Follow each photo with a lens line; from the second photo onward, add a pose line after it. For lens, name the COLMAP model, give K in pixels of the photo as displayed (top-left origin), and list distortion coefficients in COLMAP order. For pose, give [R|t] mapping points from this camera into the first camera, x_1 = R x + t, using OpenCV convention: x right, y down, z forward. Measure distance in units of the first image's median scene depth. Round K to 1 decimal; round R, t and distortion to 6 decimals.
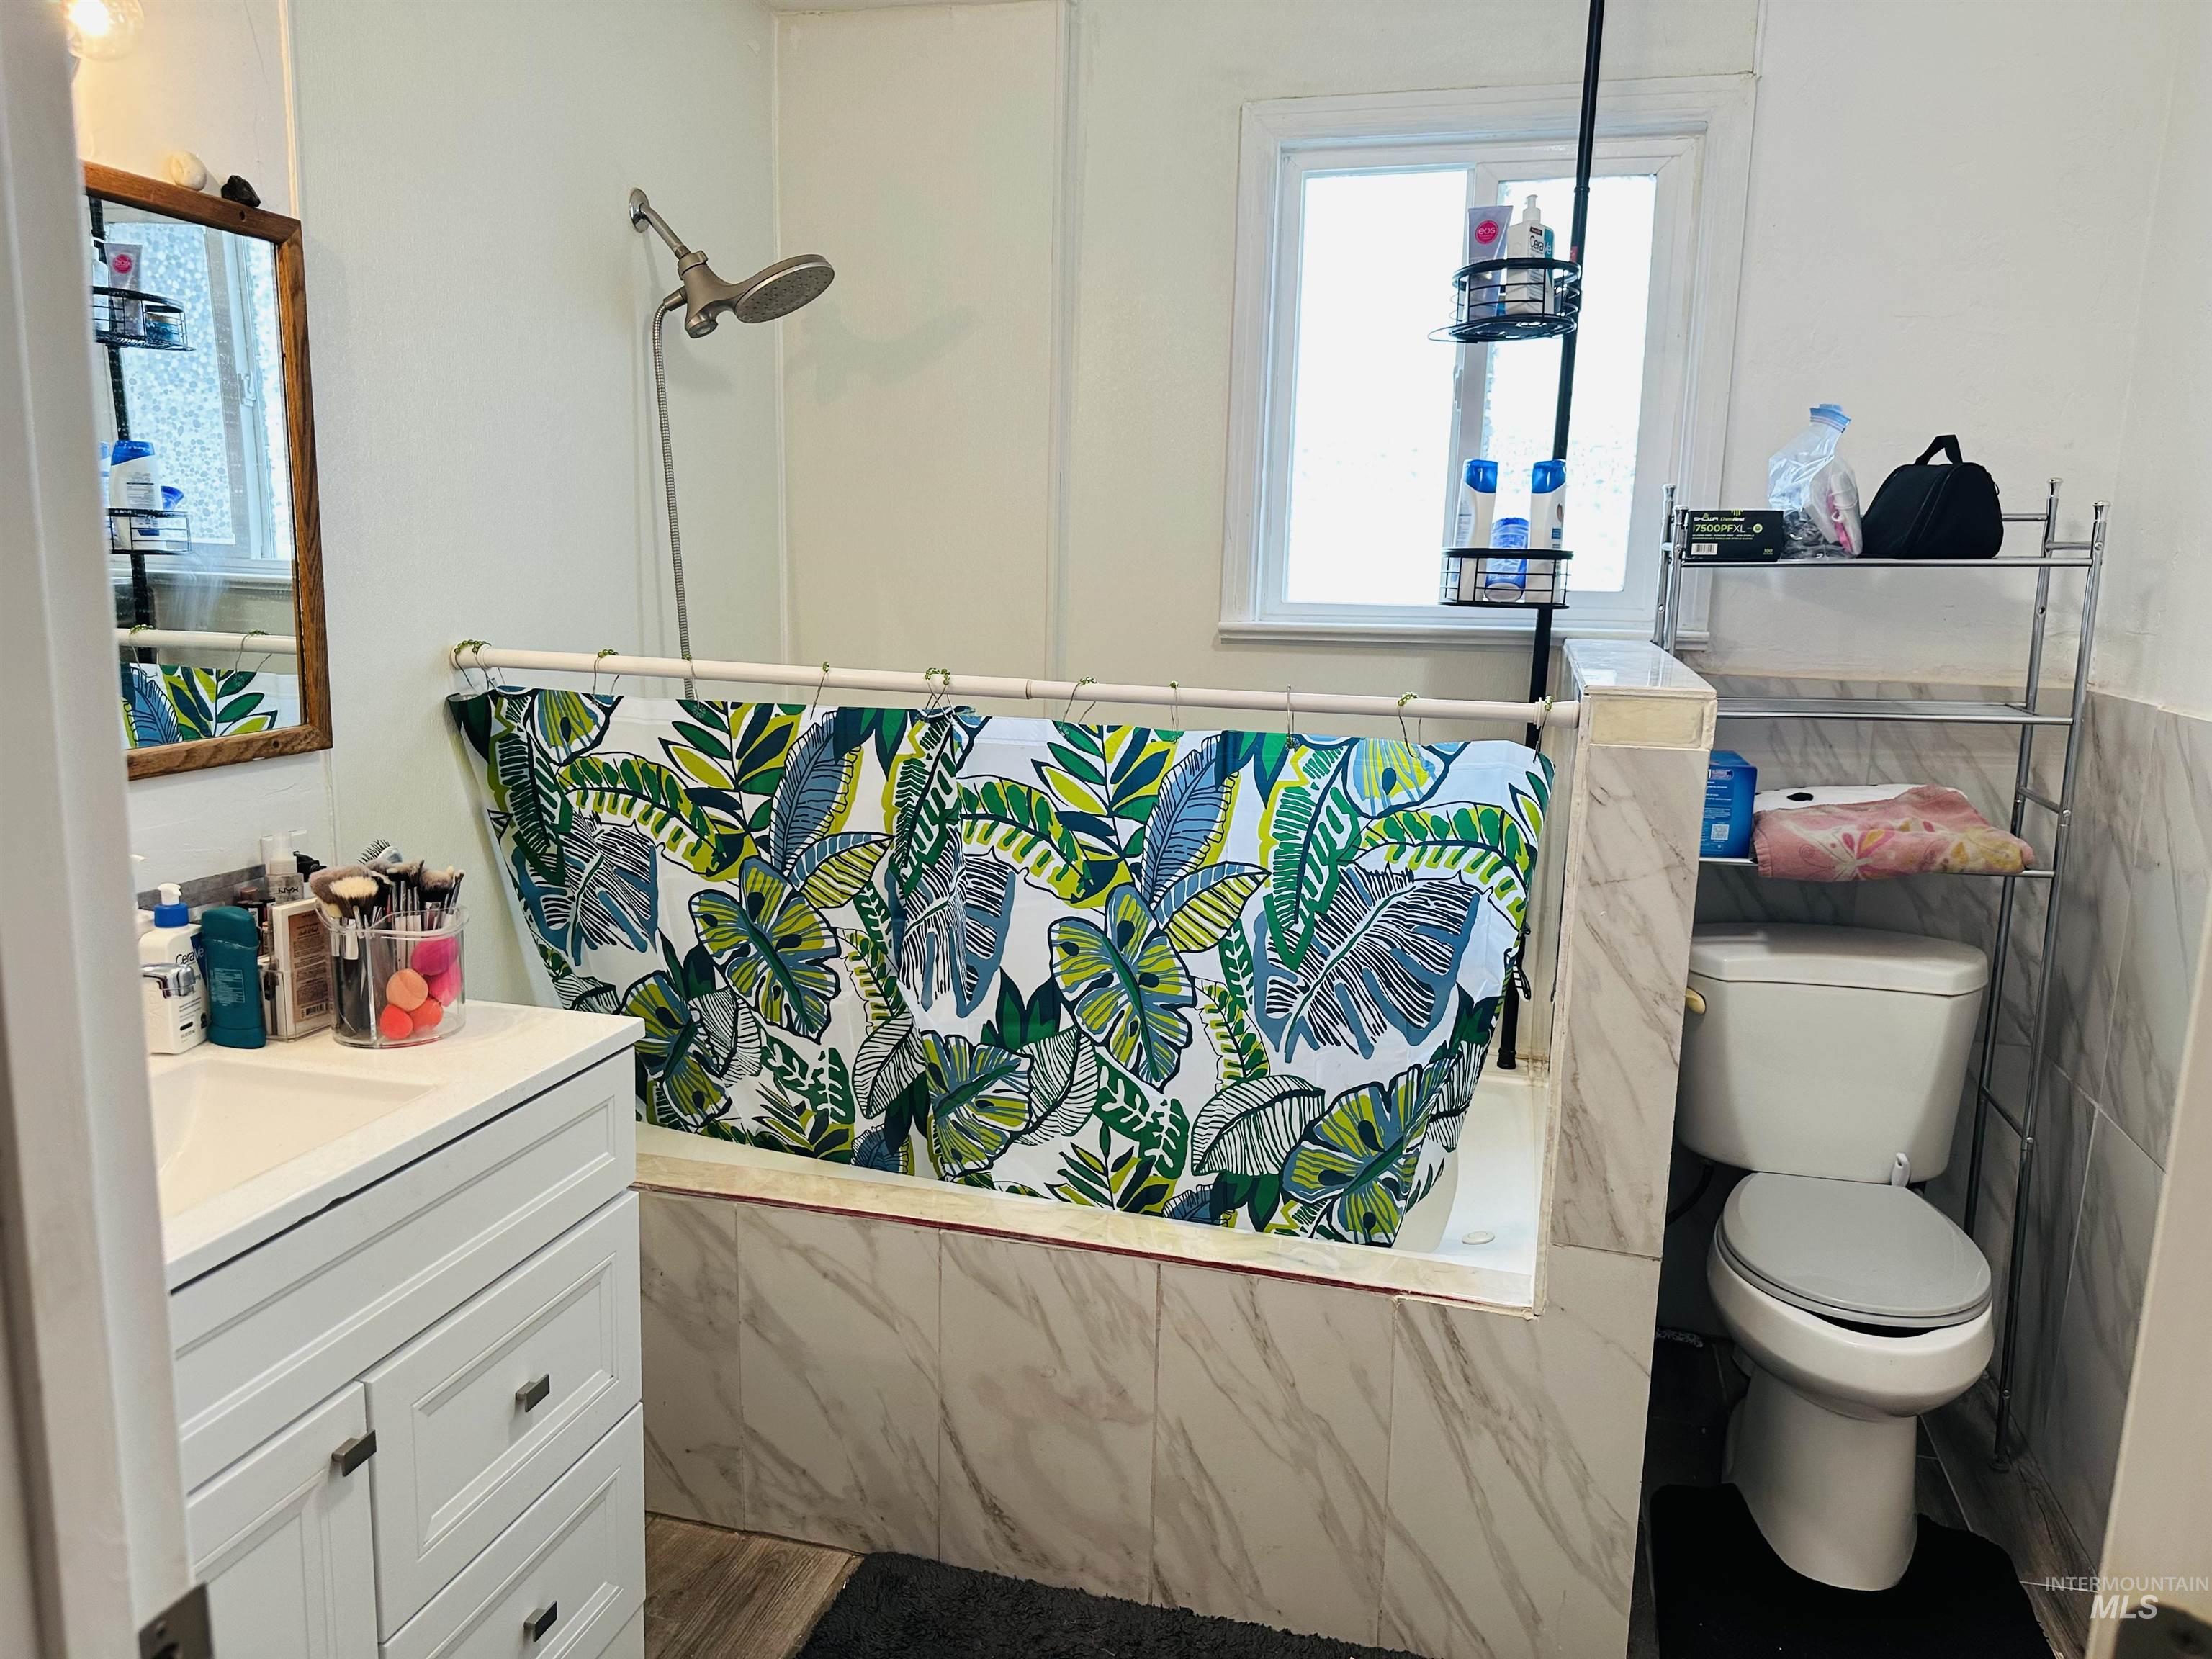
lens RADIAL K [[1560.6, 0, 1106.0], [0, 1560.6, 829.5], [0, 0, 1]] dist [0.179556, -0.303420]
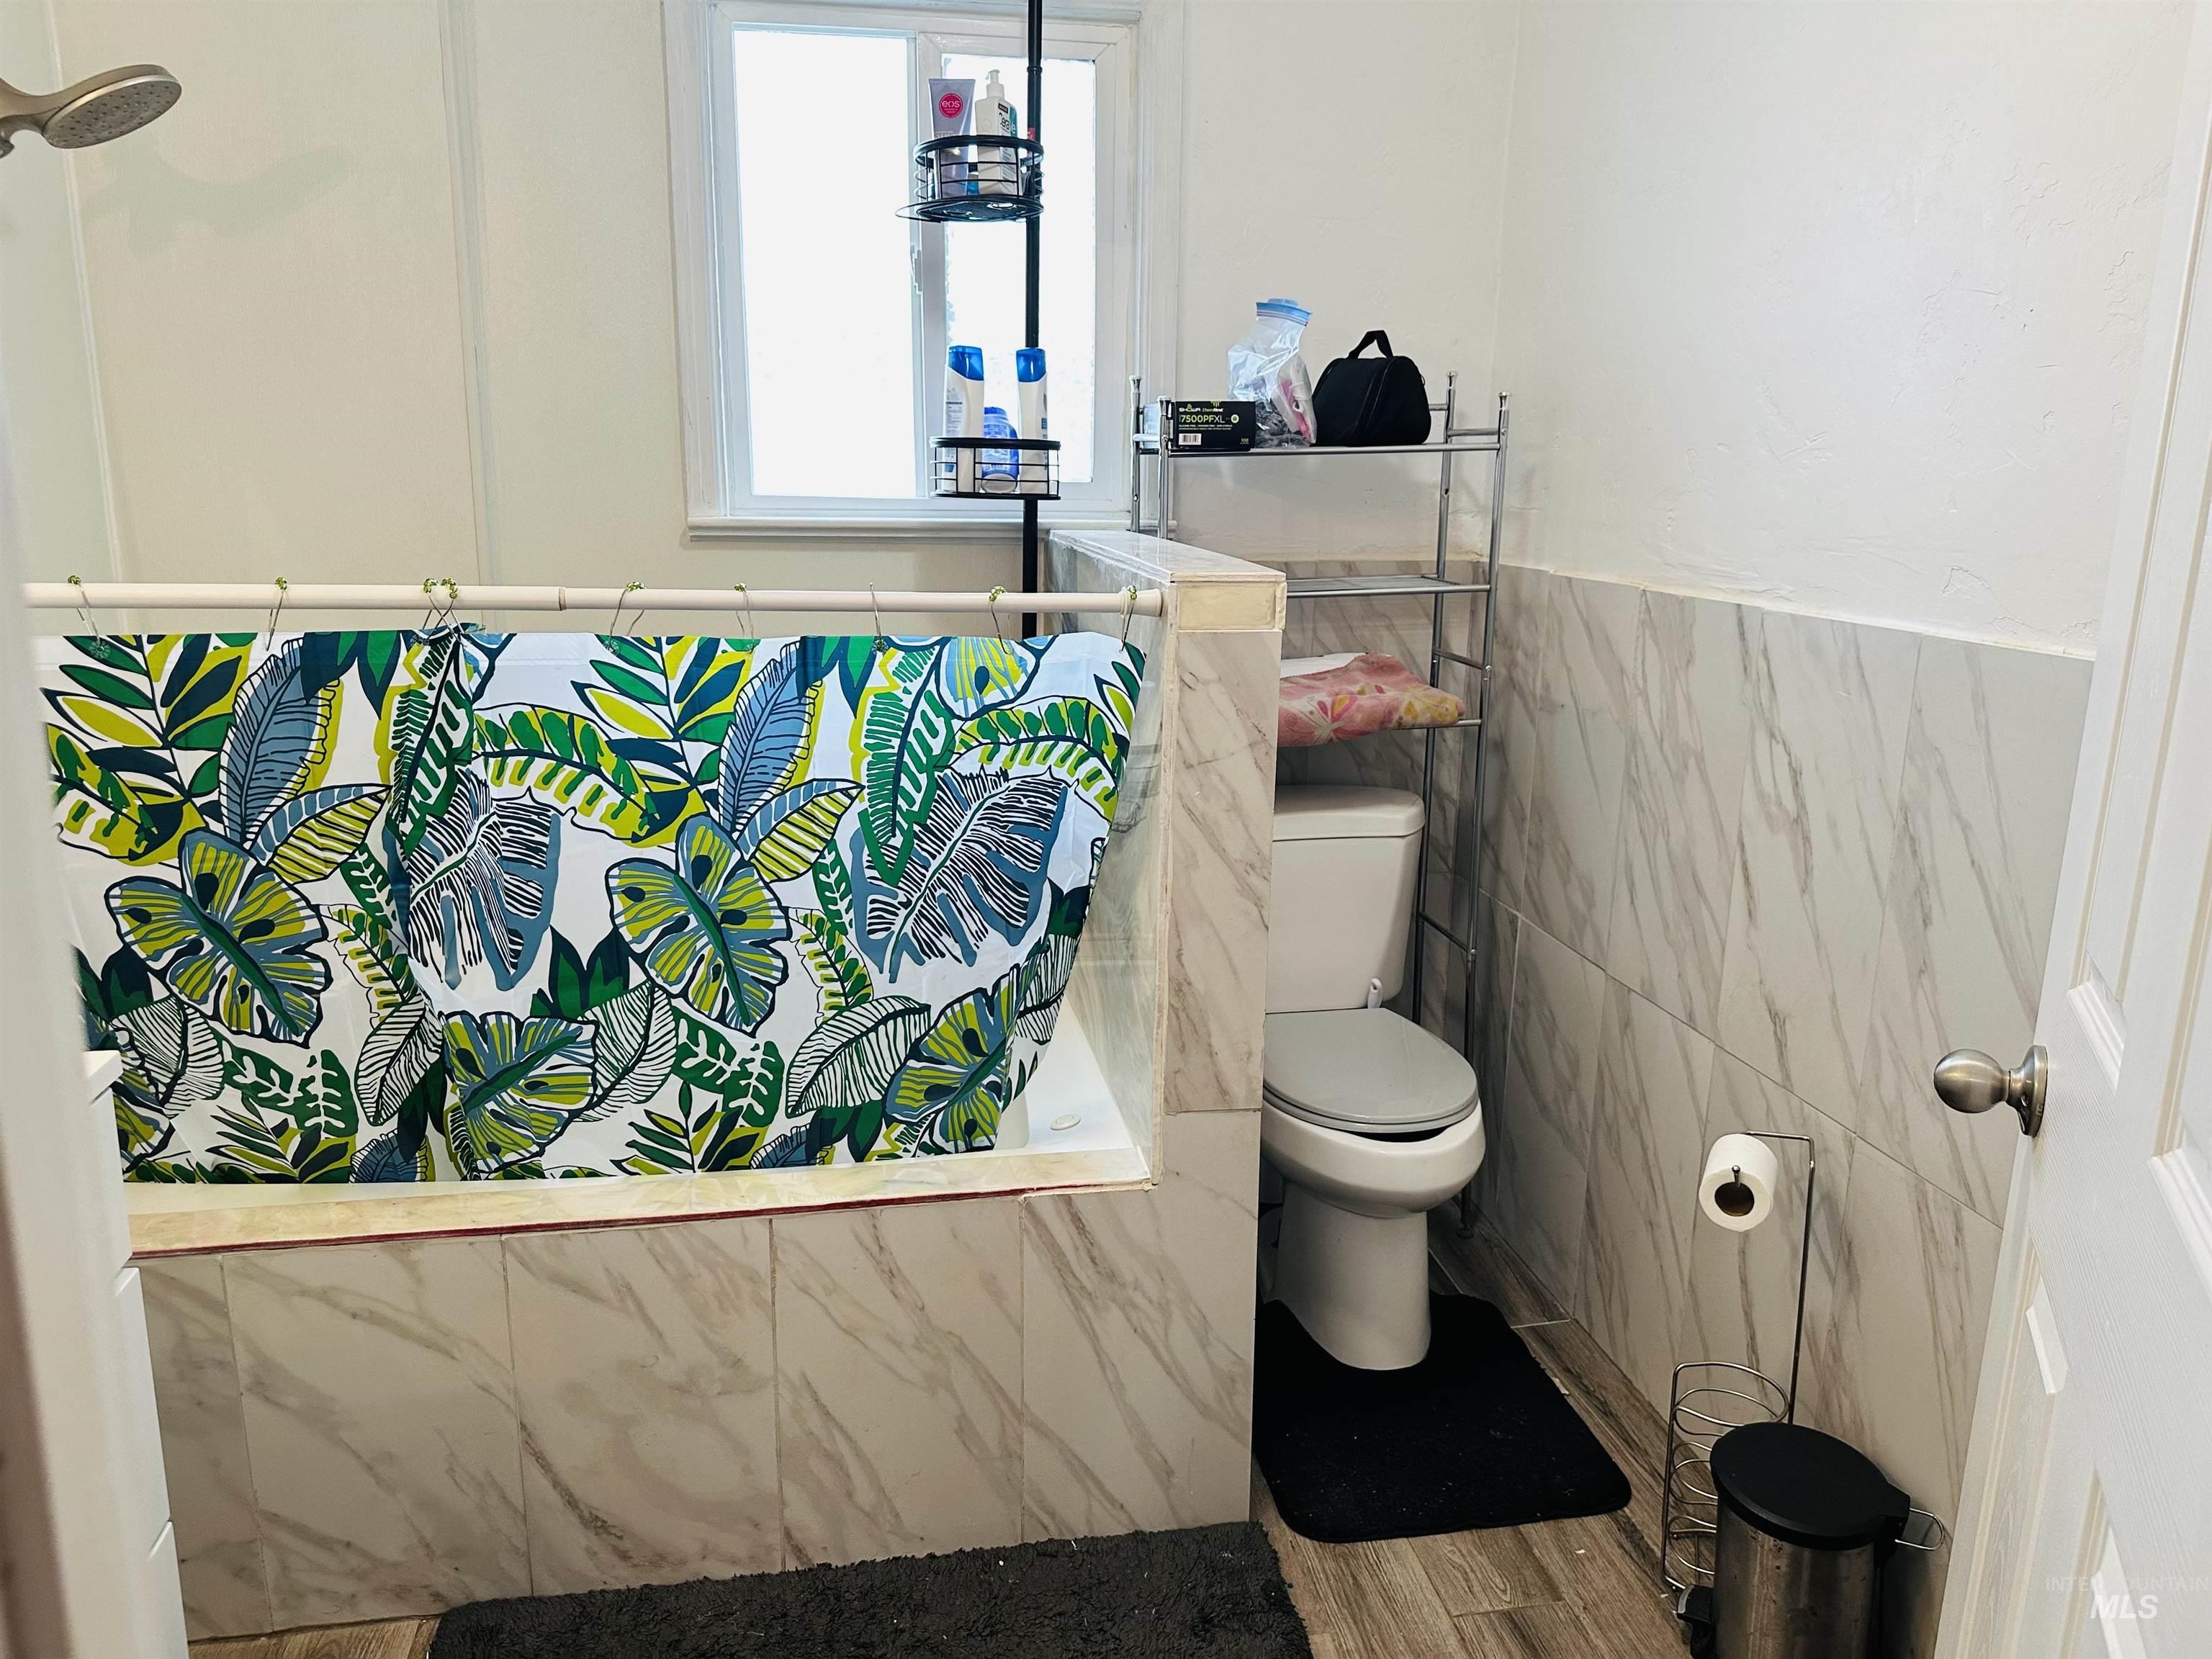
lens RADIAL K [[1564.5, 0, 1112.4], [0, 1564.5, 818.8], [0, 0, 1]] dist [0.171332, -0.302250]
pose [[0.906061, -0.105337, 0.409826, -0.137659], [0.082107, 0.993878, 0.073928, -0.009676], [-0.415104, -0.033333, 0.909163, 0.077165]]
